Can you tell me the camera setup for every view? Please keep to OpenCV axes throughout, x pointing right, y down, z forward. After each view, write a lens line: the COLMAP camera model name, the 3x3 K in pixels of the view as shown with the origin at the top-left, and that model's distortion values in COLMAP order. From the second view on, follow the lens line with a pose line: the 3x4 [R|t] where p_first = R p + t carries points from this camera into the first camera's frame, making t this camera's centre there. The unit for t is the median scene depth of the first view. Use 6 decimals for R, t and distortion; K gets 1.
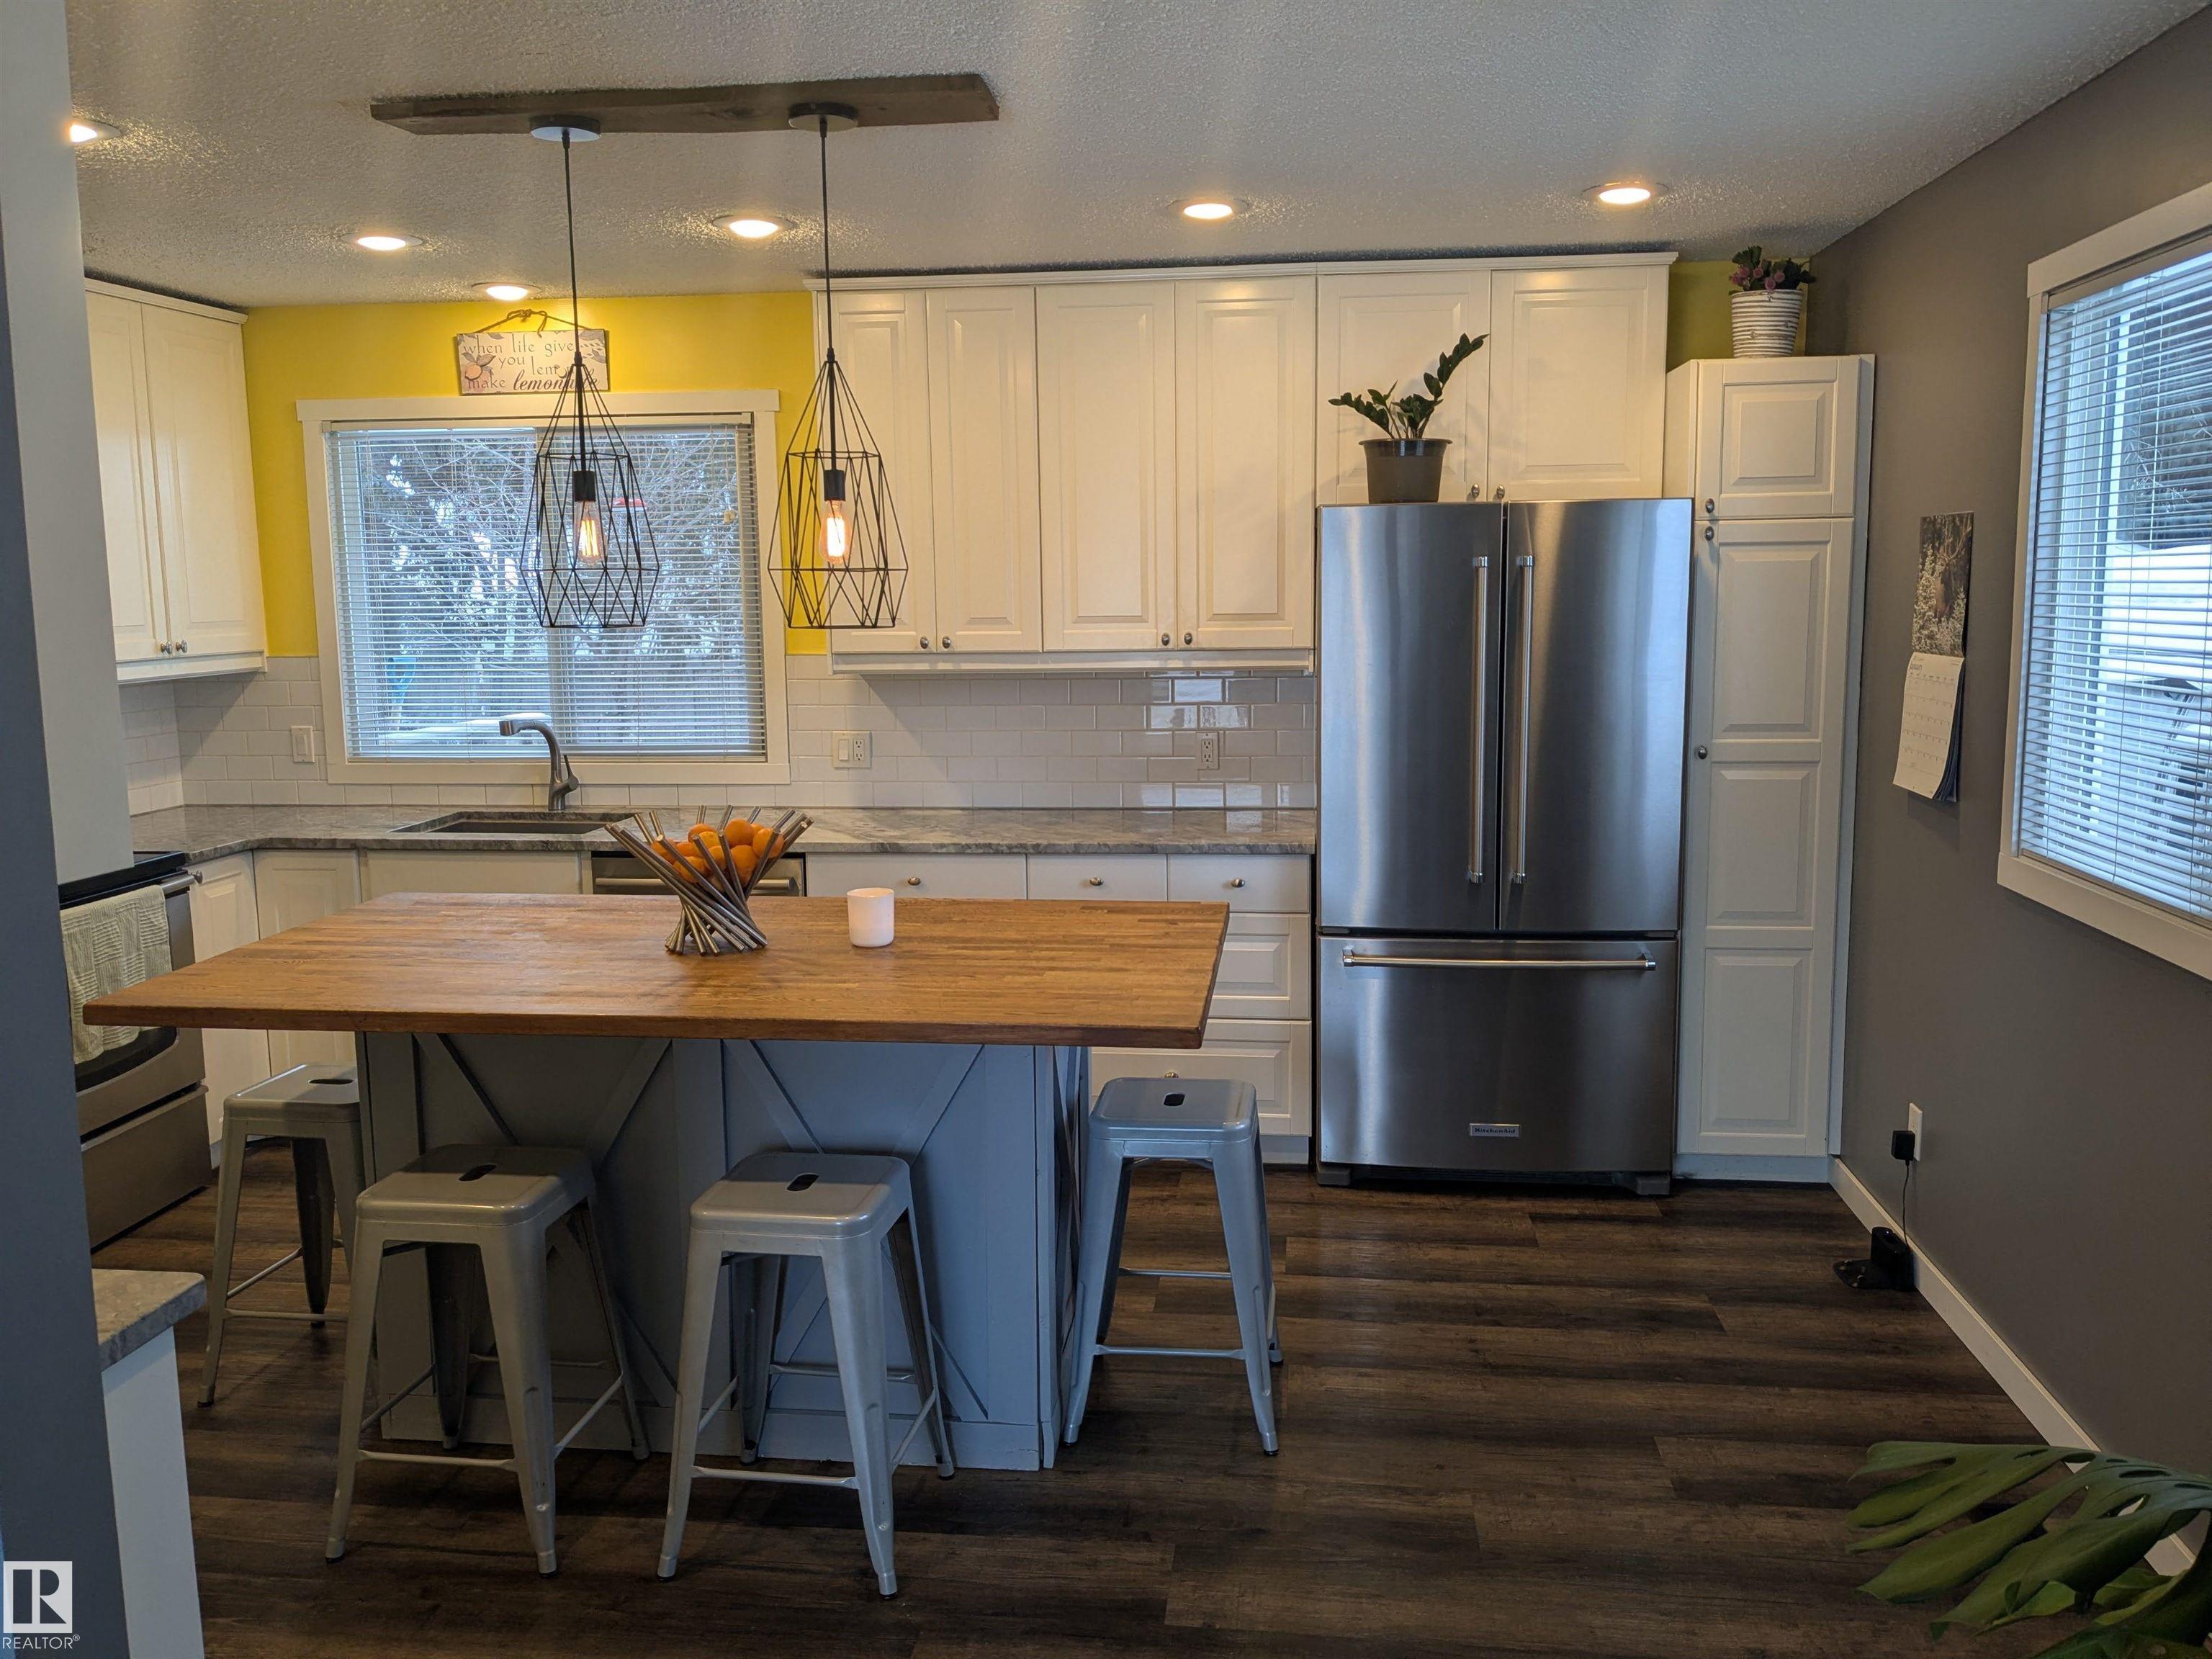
lens RADIAL K [[1775.1, 0, 1106.0], [0, 1775.1, 829.5], [0, 0, 1]] dist [0.070991, -0.105131]
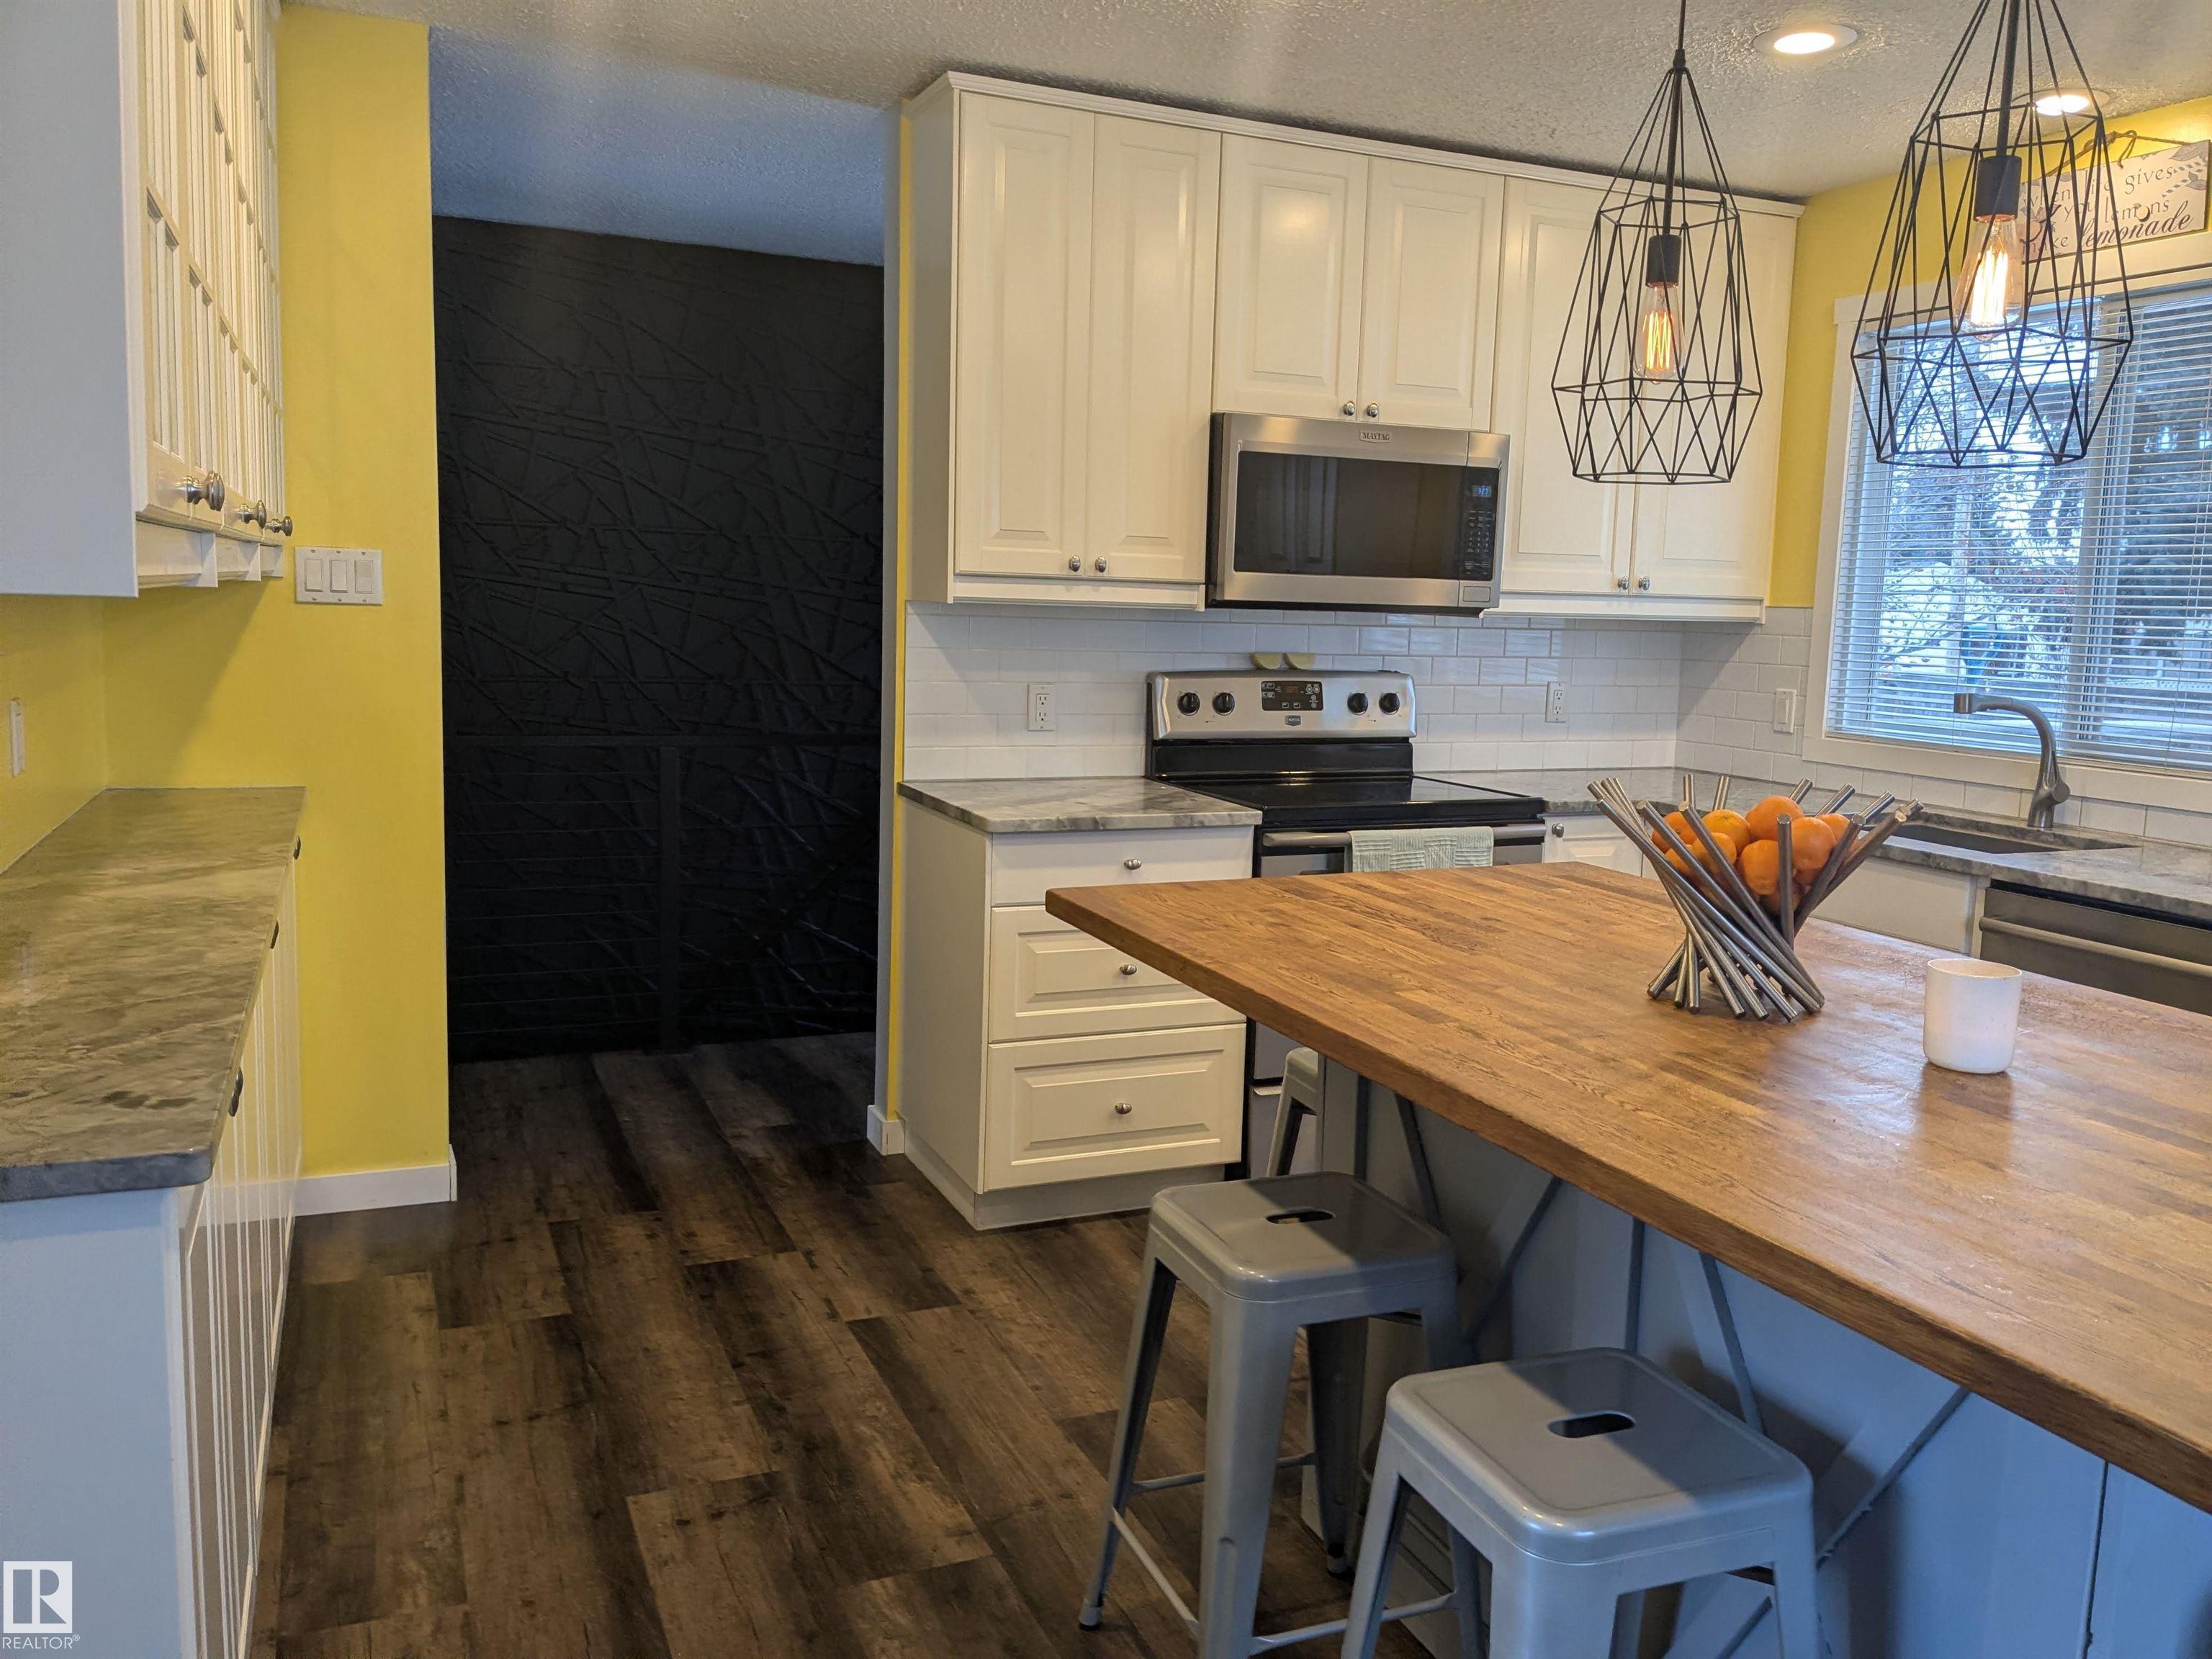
lens RADIAL K [[1739.0, 0, 1149.2], [0, 1739.0, 821.6], [0, 0, 1]] dist [0.082027, -0.156224]
pose [[0.511695, 0.139117, -0.847830, 0.135535], [-0.160535, 0.984906, 0.064720, -0.001451], [0.844036, 0.102990, 0.526304, 0.389631]]
